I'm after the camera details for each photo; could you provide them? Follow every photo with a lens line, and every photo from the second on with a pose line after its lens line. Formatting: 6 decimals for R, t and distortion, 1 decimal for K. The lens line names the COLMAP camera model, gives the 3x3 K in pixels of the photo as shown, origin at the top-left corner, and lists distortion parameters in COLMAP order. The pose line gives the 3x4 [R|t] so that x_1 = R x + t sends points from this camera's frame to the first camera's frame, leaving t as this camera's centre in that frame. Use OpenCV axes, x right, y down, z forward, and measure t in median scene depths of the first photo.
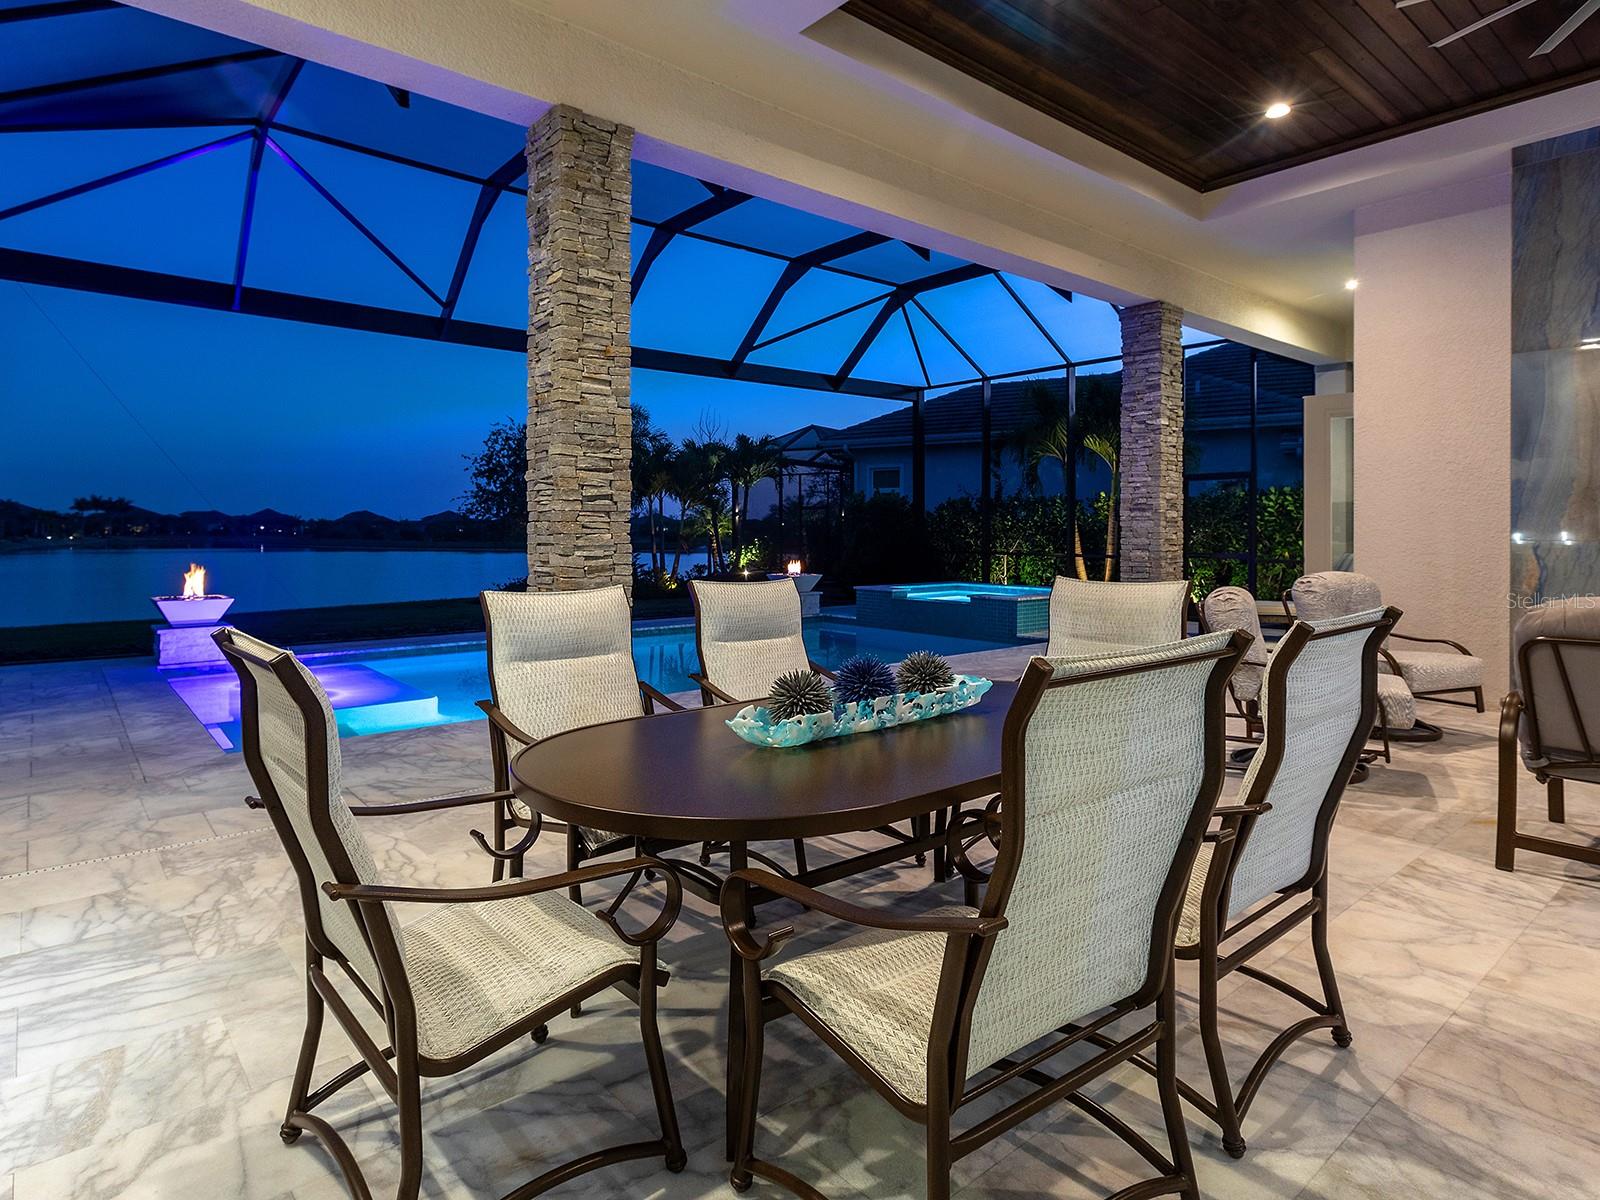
lens RADIAL K [[906.5, 0, 780.7], [0, 906.5, 542.7], [0, 0, 1]] dist [0.002037, 0.000889]
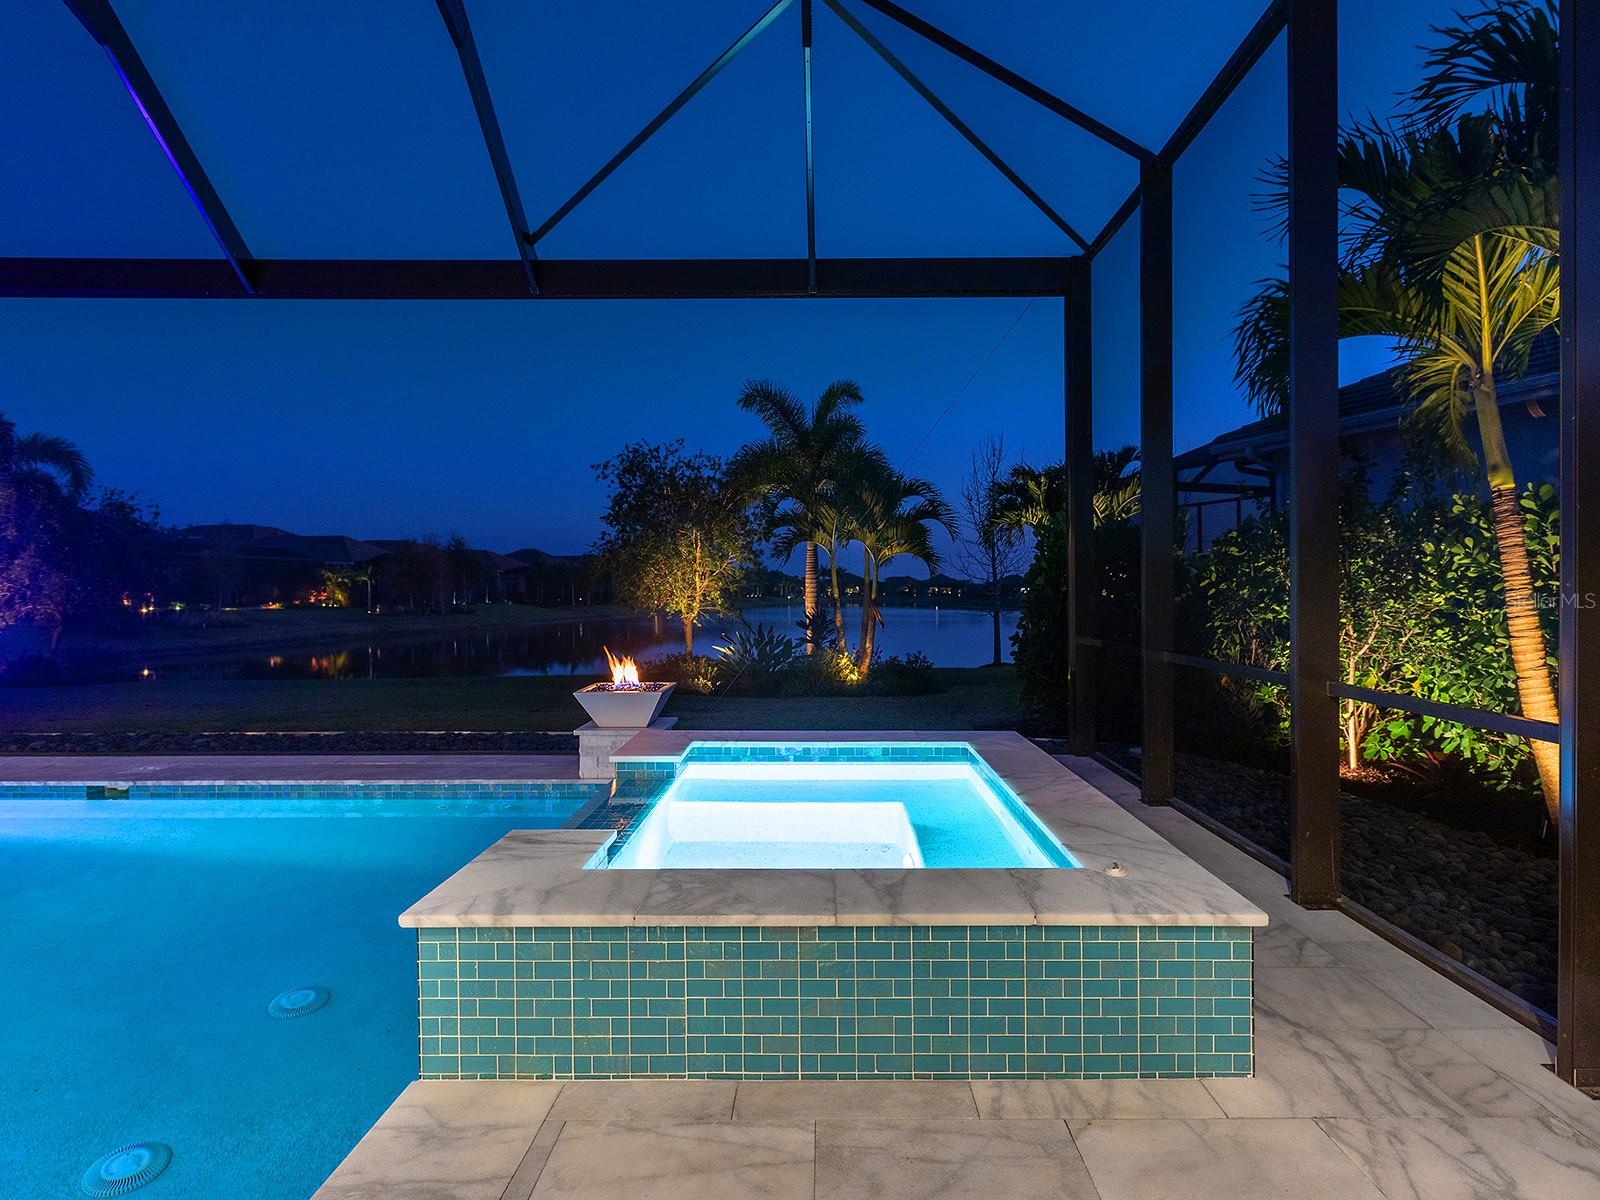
lens RADIAL K [[842.6, 0, 821.8], [0, 842.6, 595.7], [0, 0, 1]] dist [0.001233, 0.000784]
pose [[0.775161, 0.003954, -0.631751, 0.357102], [-0.009713, 0.999937, -0.005660, -0.010742], [0.631689, 0.010523, 0.775150, 0.711560]]
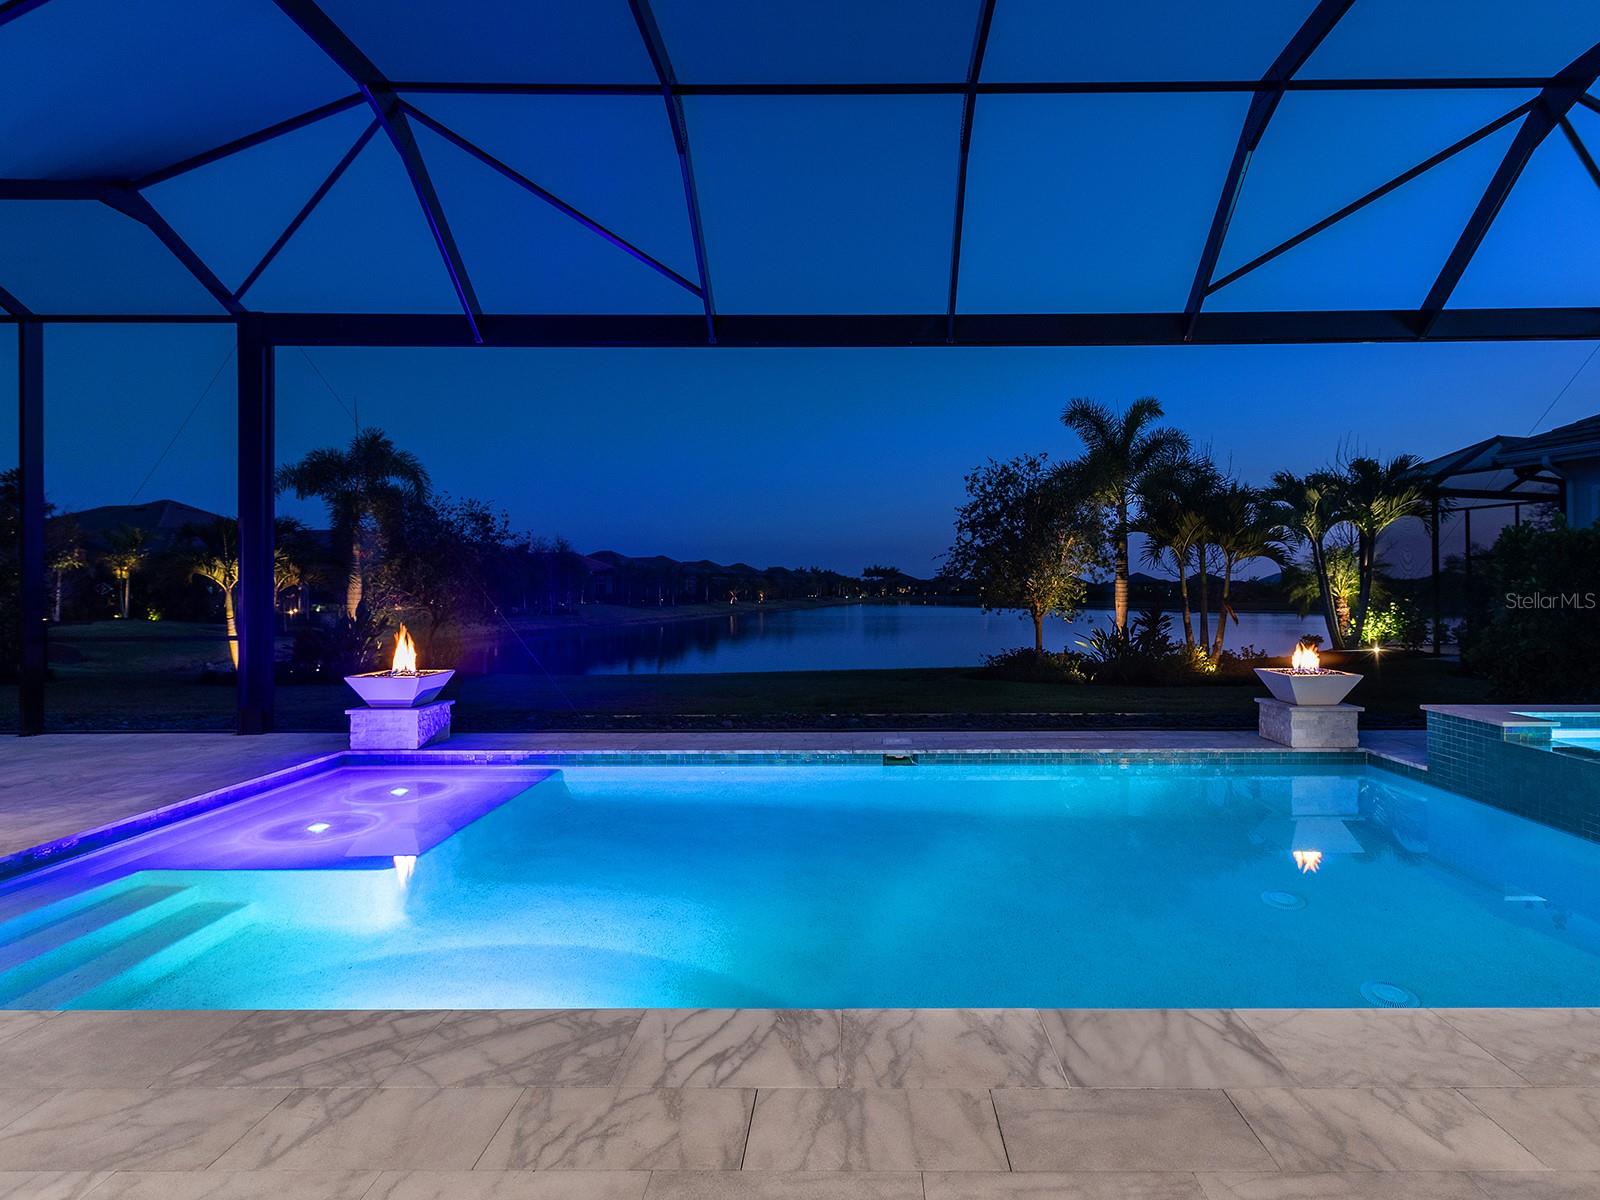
lens RADIAL K [[833.4, 0, 848.7], [0, 833.4, 585.9], [0, 0, 1]] dist [0.001200, -0.002431]
pose [[0.767735, -0.006658, -0.640733, 0.123070], [-0.005627, 0.999837, -0.017131, -0.007377], [0.640743, 0.016758, 0.767573, 0.418557]]
